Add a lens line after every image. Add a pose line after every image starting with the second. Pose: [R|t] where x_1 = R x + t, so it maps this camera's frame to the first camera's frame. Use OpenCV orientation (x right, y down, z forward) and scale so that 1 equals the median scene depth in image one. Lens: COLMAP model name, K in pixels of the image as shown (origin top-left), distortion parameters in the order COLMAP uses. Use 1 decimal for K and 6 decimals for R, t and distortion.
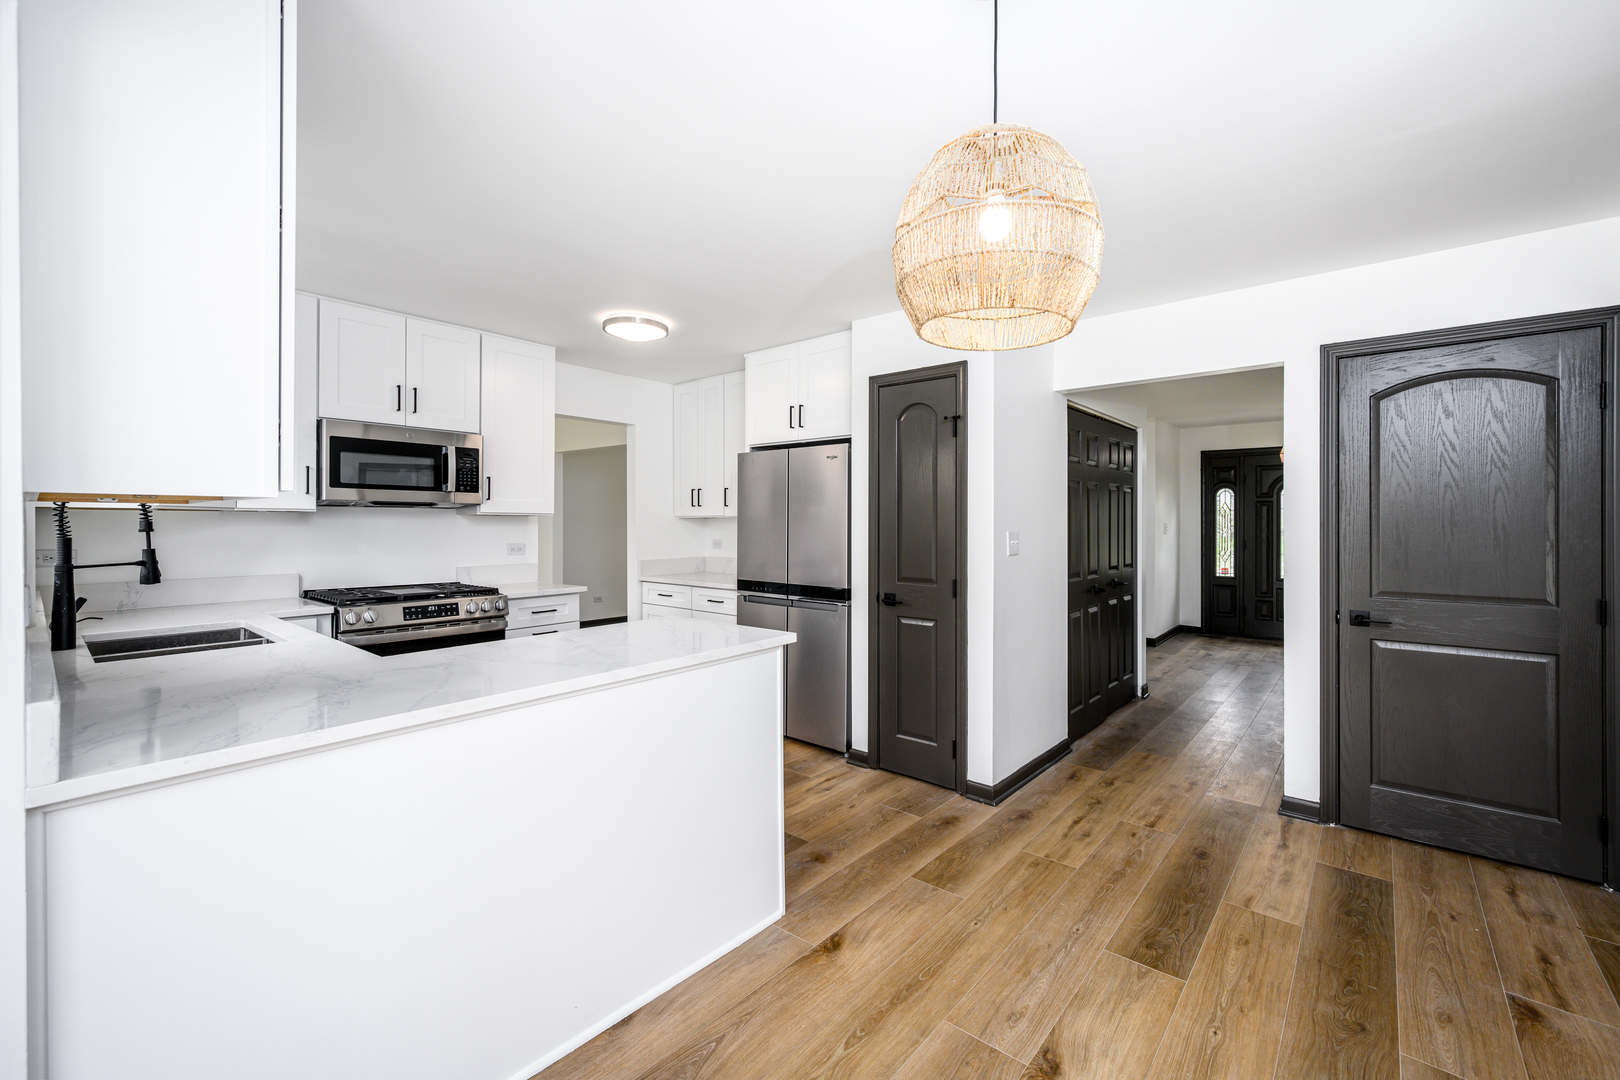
lens RADIAL K [[663.0, 0, 844.3], [0, 663.0, 523.2], [0, 0, 1]] dist [0.000304, 0.000023]
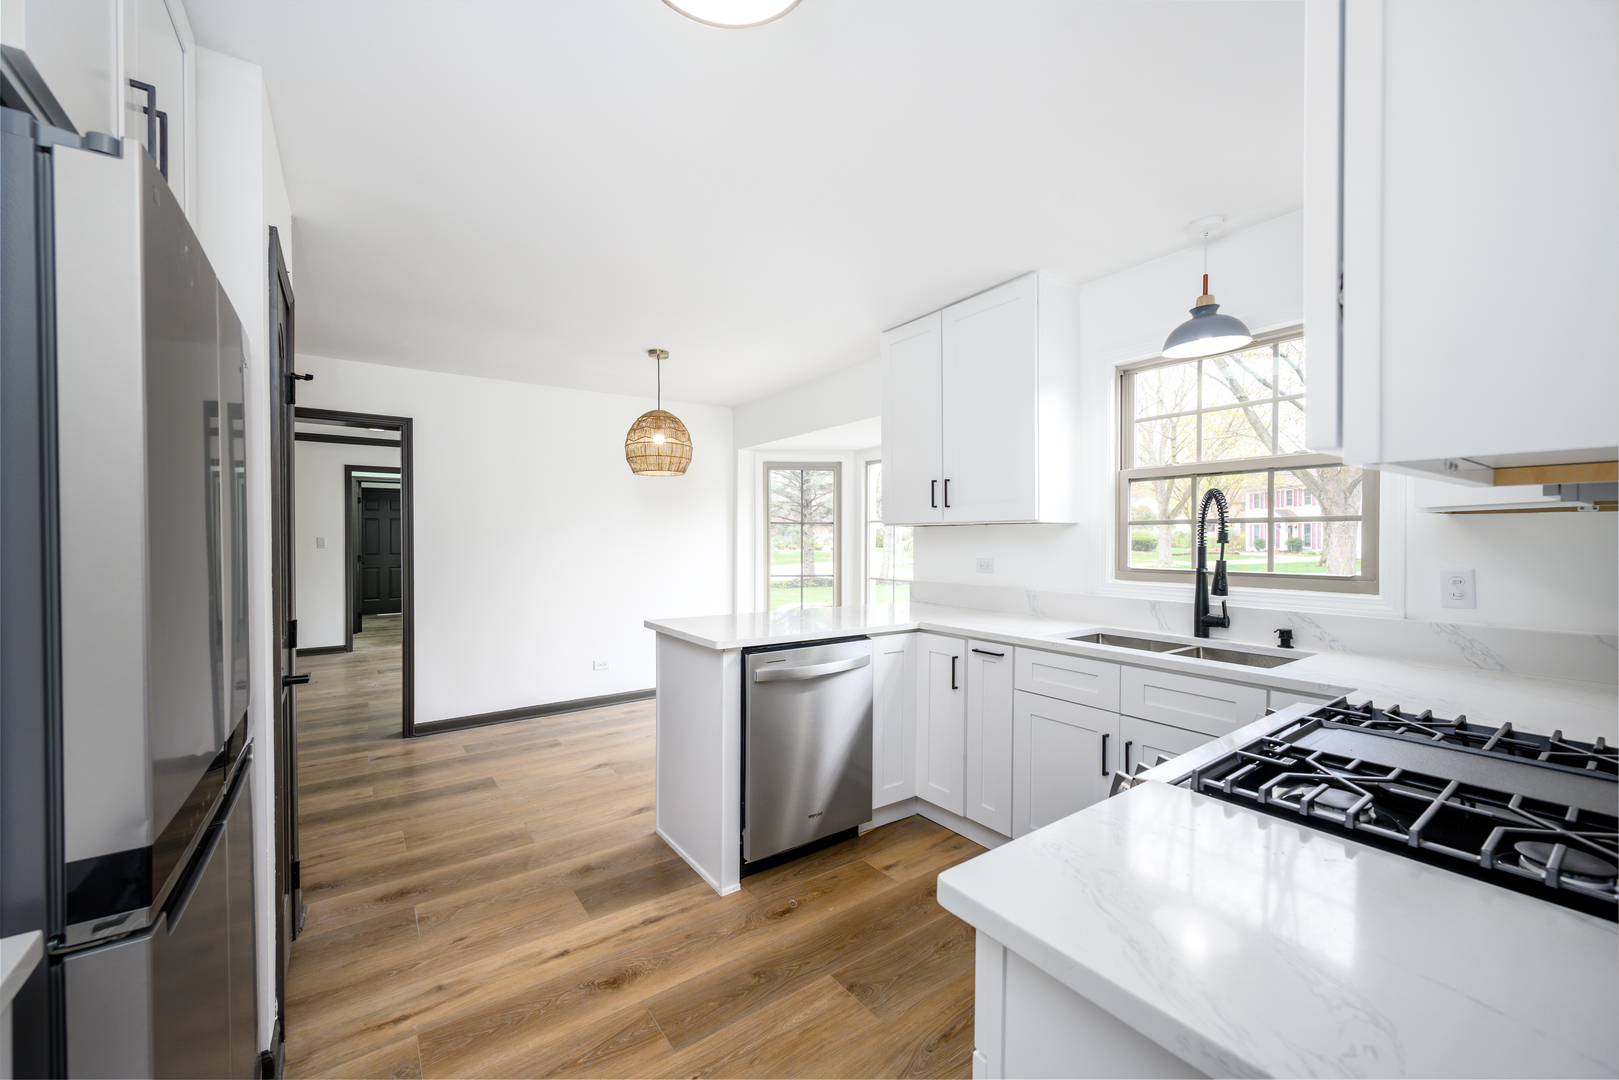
lens RADIAL K [[644.5, 0, 809.5], [0, 644.5, 540.0], [0, 0, 1]] dist [0.000015, -0.000081]
pose [[-0.962394, -0.001406, 0.271654, -0.590853], [0.000758, 0.999969, 0.007859, -0.001375], [-0.271657, 0.007770, -0.962363, 1.730018]]
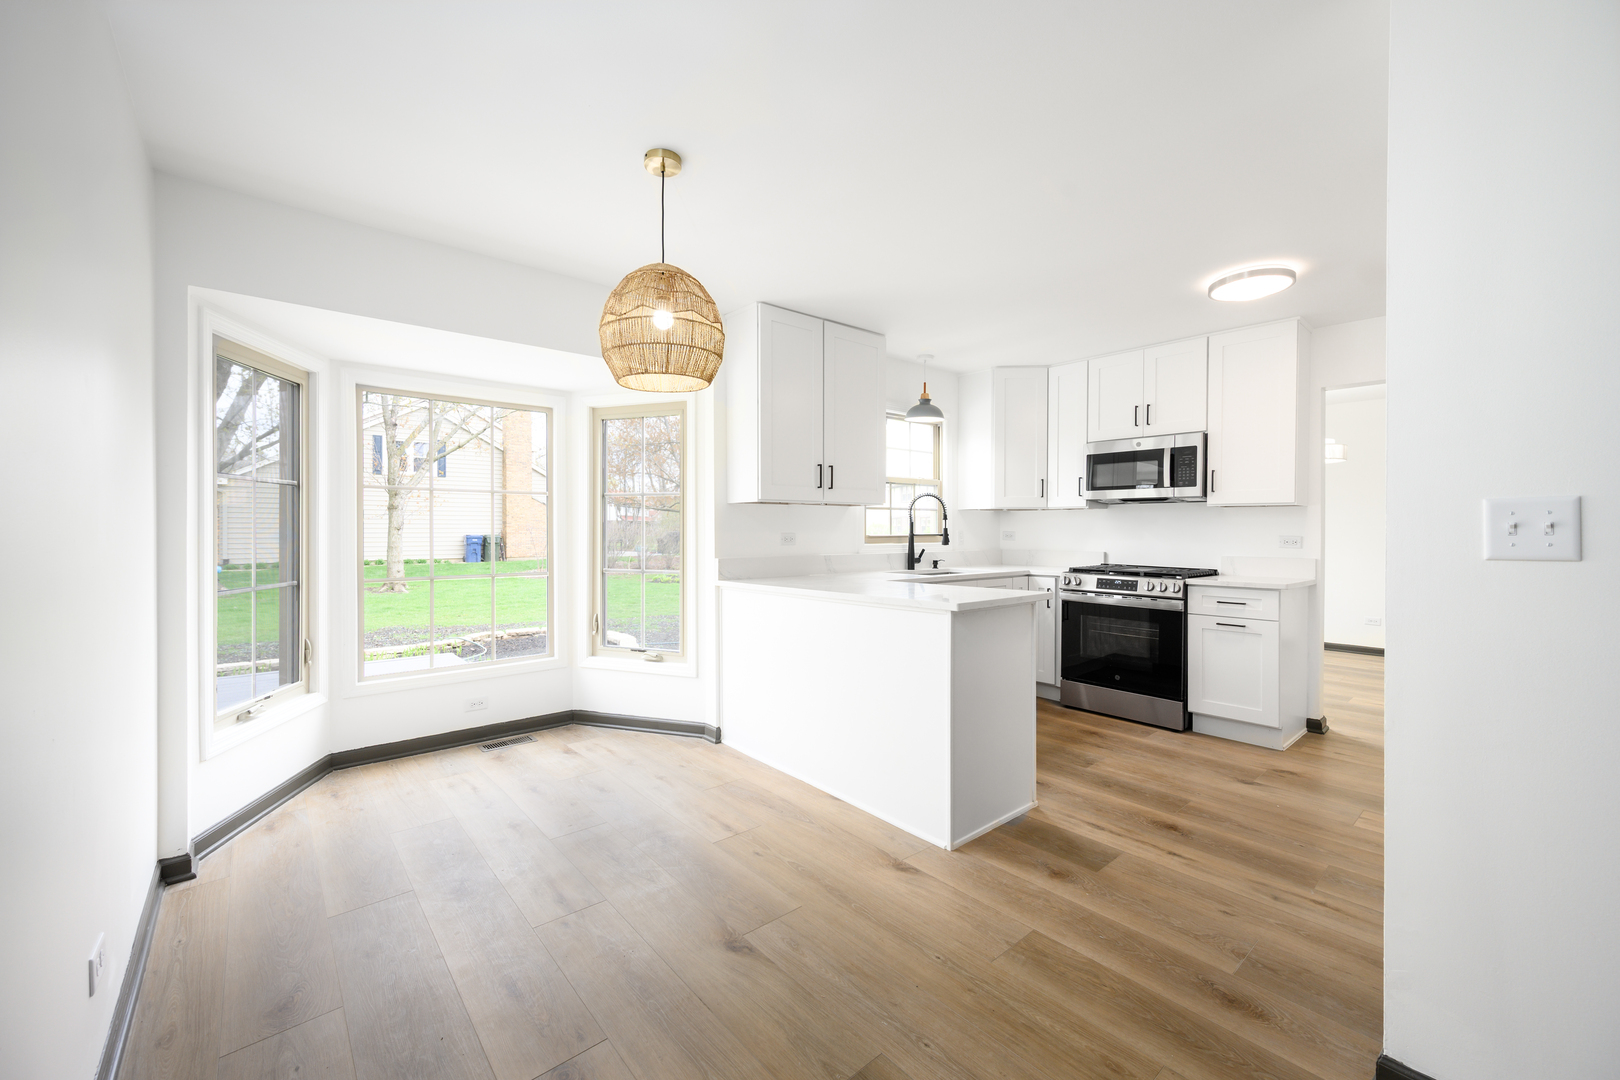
lens RADIAL K [[644.9, 0, 810.0], [0, 644.9, 540.0], [0, 0, 1]] dist [0.000015, -0.000081]
pose [[-0.177832, 0.016241, -0.983927, 0.822614], [-0.003018, 0.999850, 0.017049, 0.034971], [0.984056, 0.006001, -0.177756, 0.770017]]
